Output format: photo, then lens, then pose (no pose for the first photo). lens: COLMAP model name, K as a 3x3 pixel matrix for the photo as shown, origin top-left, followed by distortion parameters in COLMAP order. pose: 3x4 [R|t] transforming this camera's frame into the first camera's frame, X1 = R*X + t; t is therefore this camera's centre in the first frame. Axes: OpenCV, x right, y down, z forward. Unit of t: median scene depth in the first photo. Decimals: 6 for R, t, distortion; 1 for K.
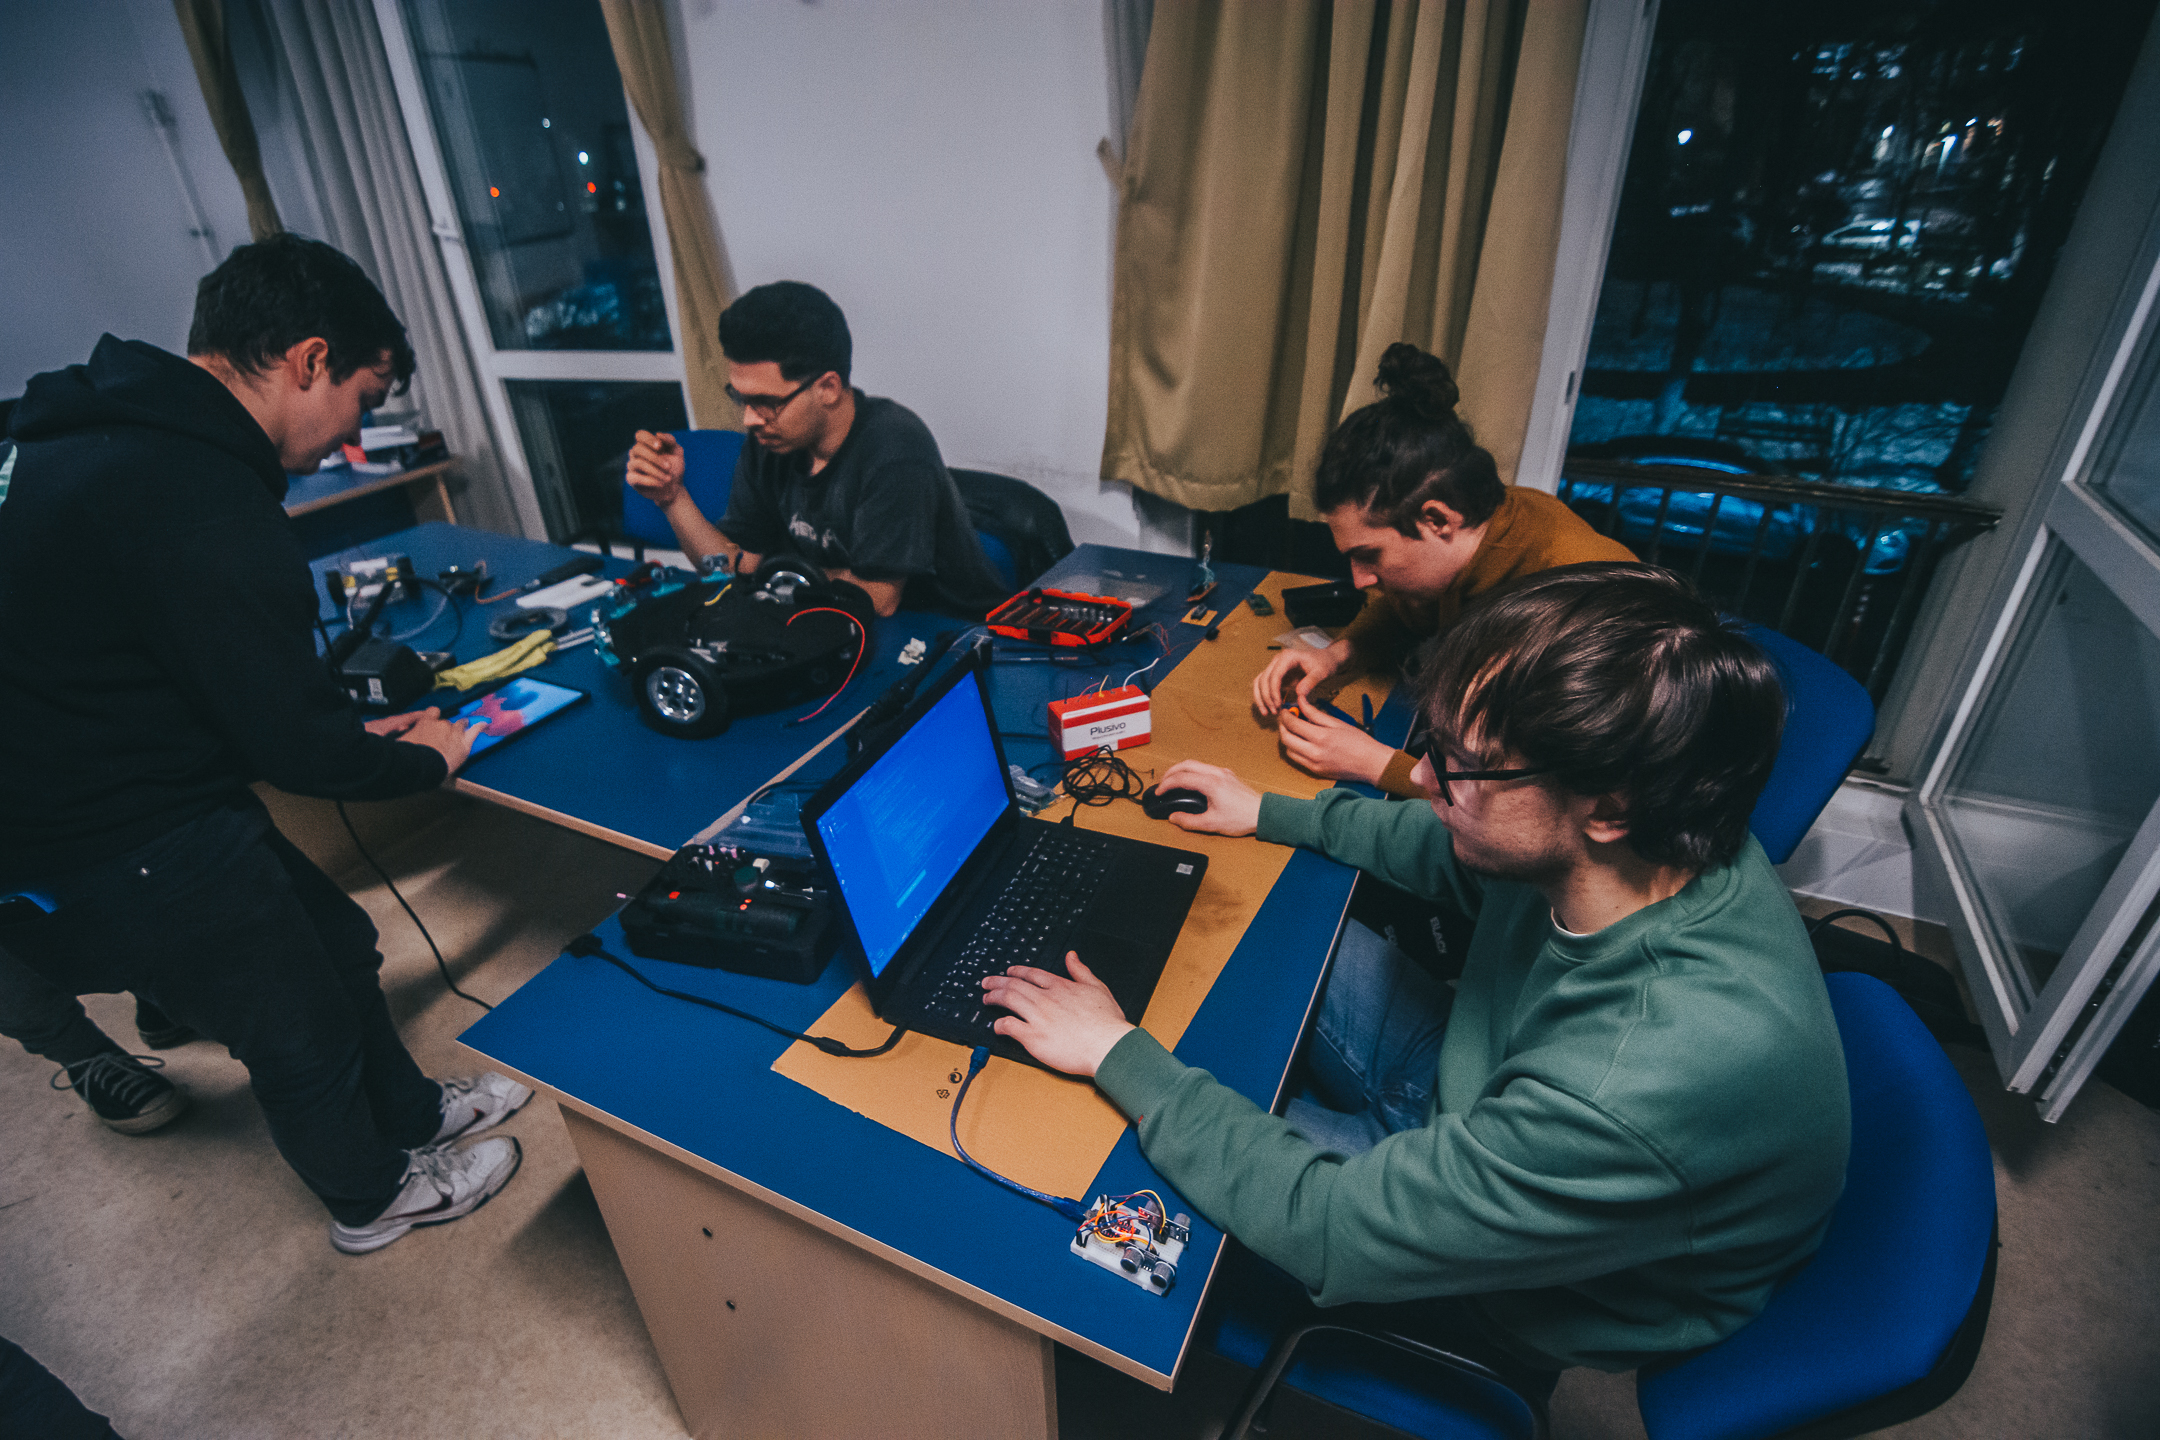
lens RADIAL K [[1014.4, 0, 1023.8], [0, 1014.4, 738.4], [0, 0, 1]] dist [-0.029528, -0.001242]
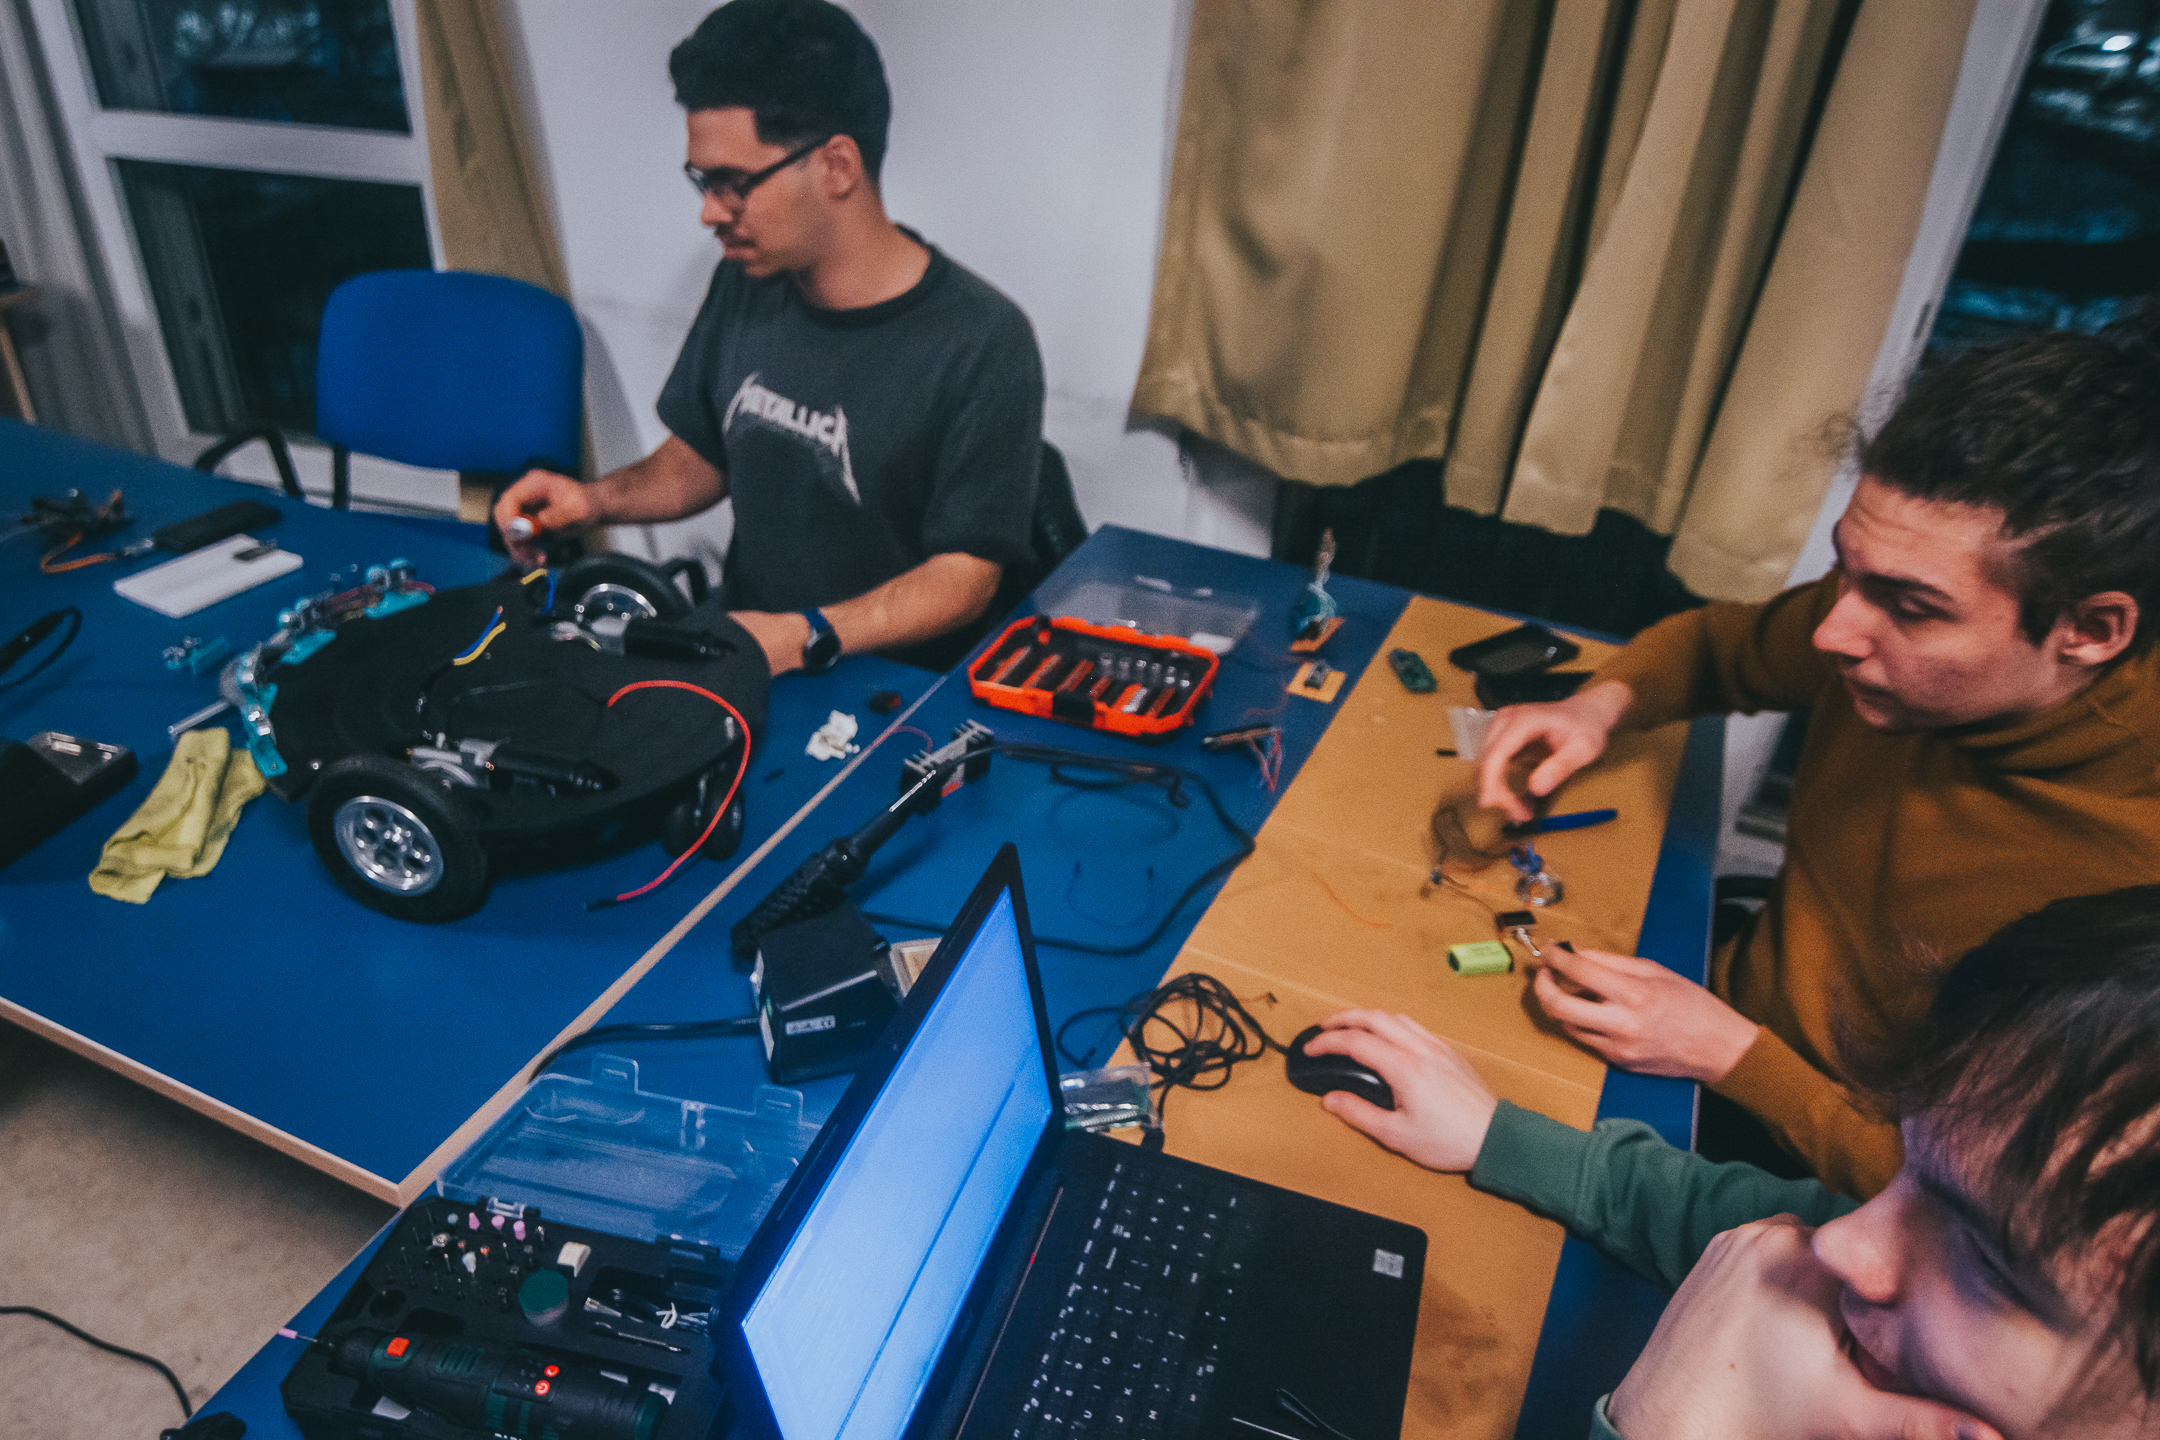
lens RADIAL K [[1439.4, 0, 1022.8], [0, 1439.4, 725.3], [0, 0, 1]] dist [-0.029413, 0.000704]
pose [[0.995401, 0.040104, 0.087003, -0.060830], [-0.042603, 0.998726, 0.027055, -0.096547], [-0.085807, -0.030638, 0.995841, 0.153429]]
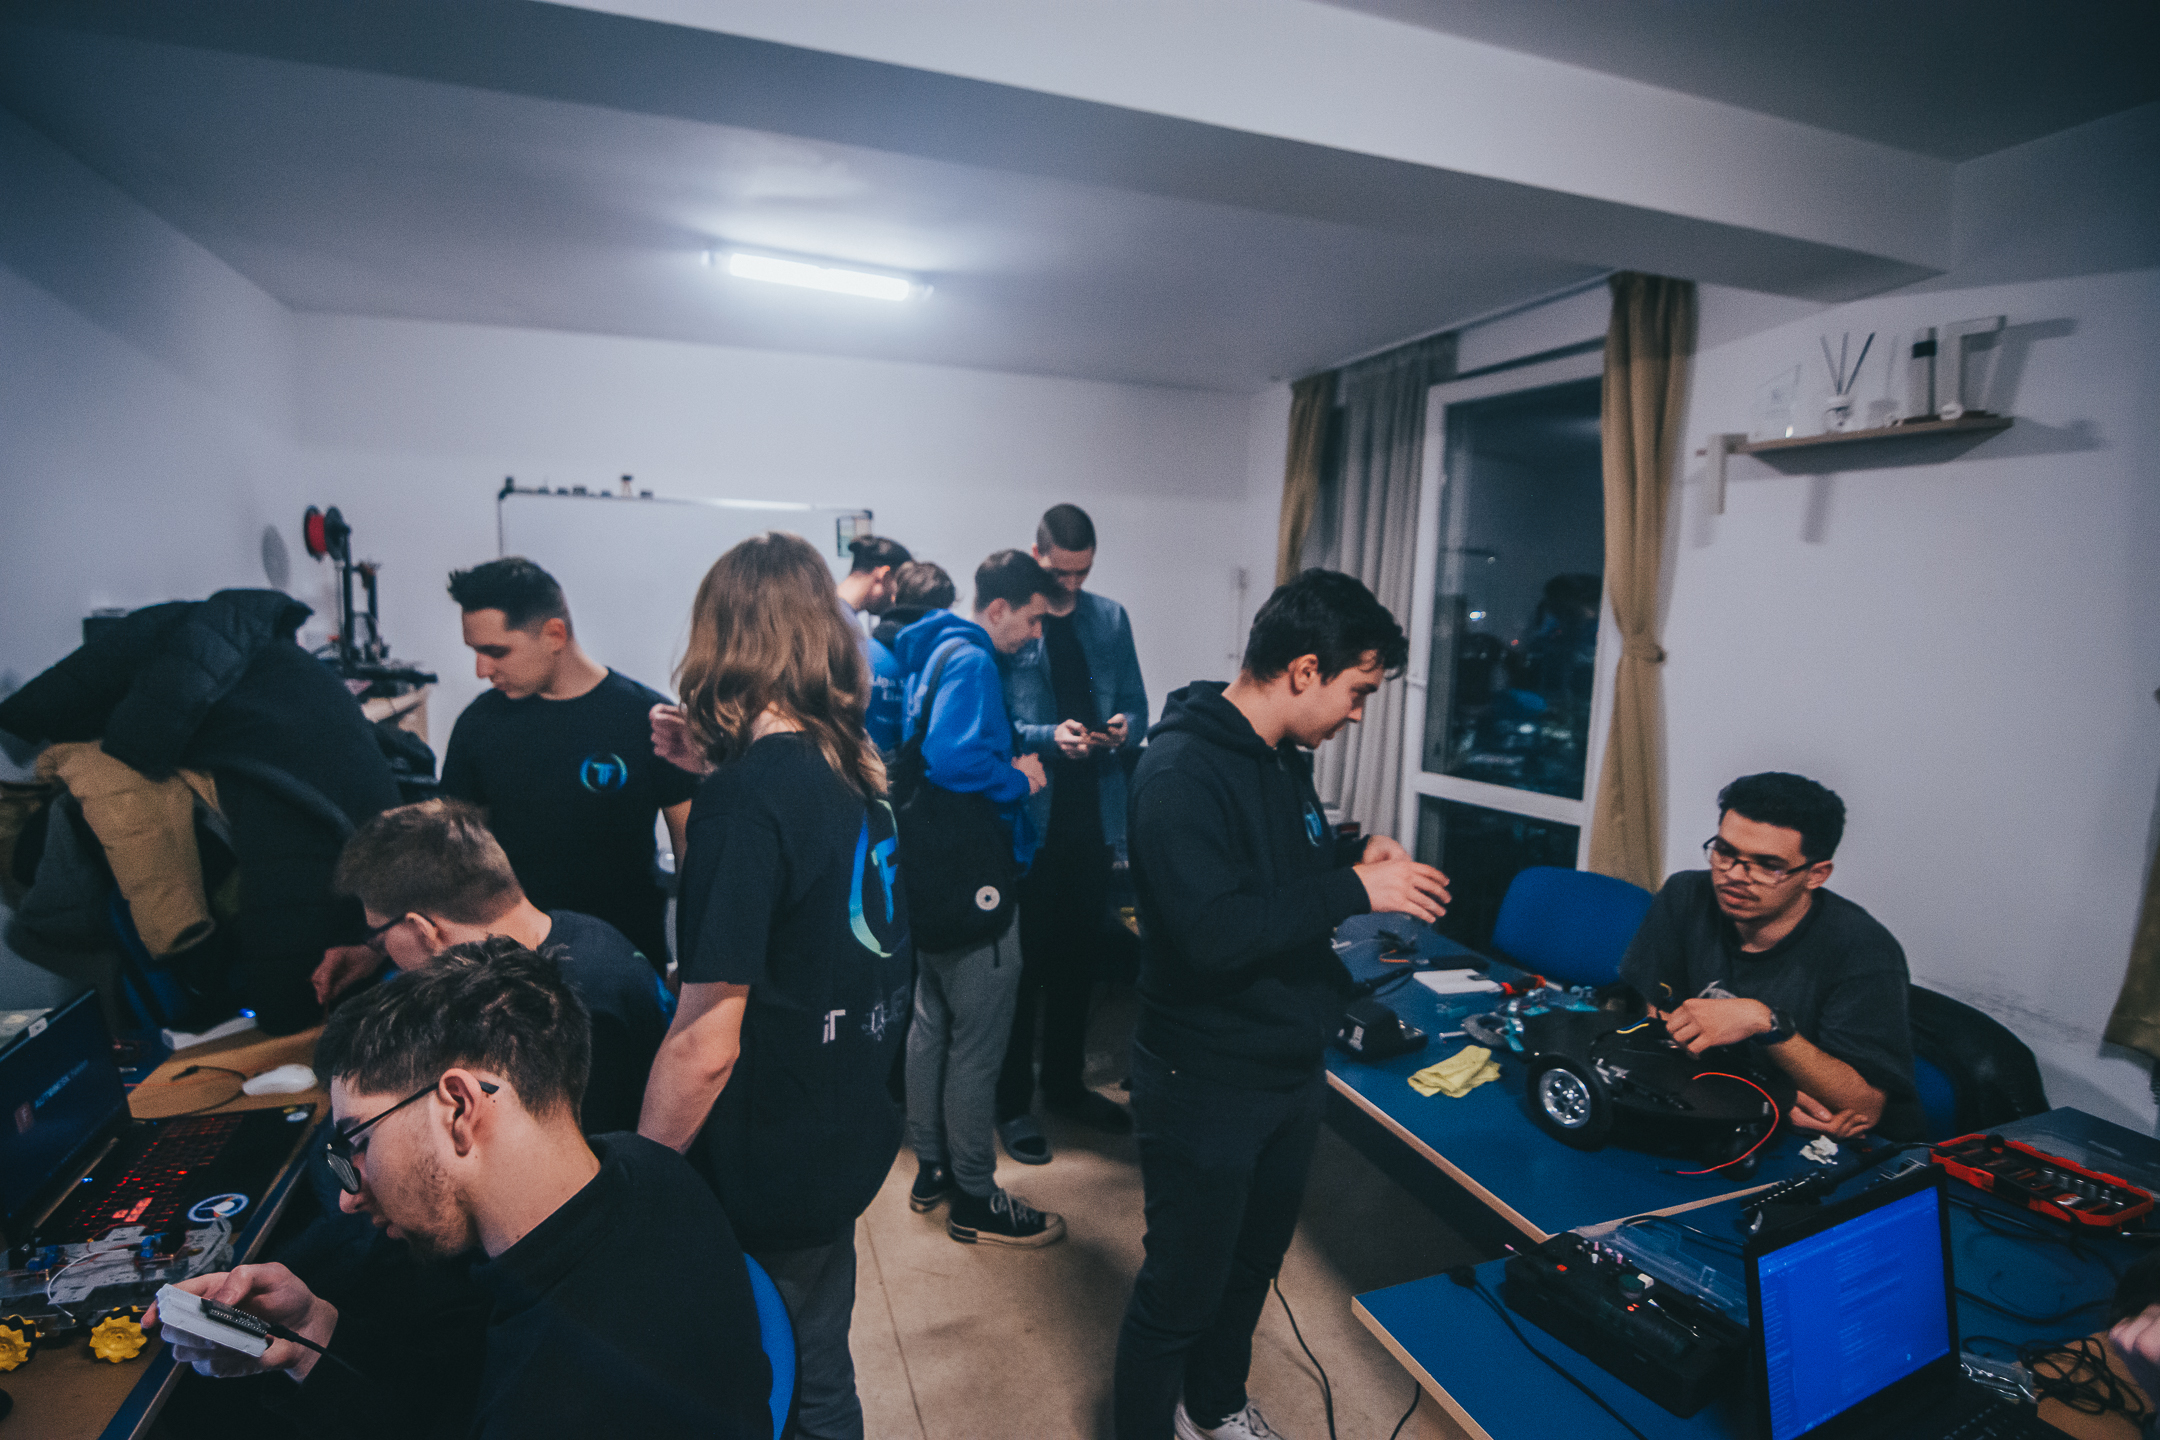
lens RADIAL K [[1014.4, 0, 1023.8], [0, 1014.4, 738.4], [0, 0, 1]] dist [-0.029528, -0.001242]
pose [[0.714221, 0.144551, -0.684830, -0.052780], [-0.395420, 0.890669, -0.224391, 0.062380], [0.577521, 0.431060, 0.693294, -0.203873]]
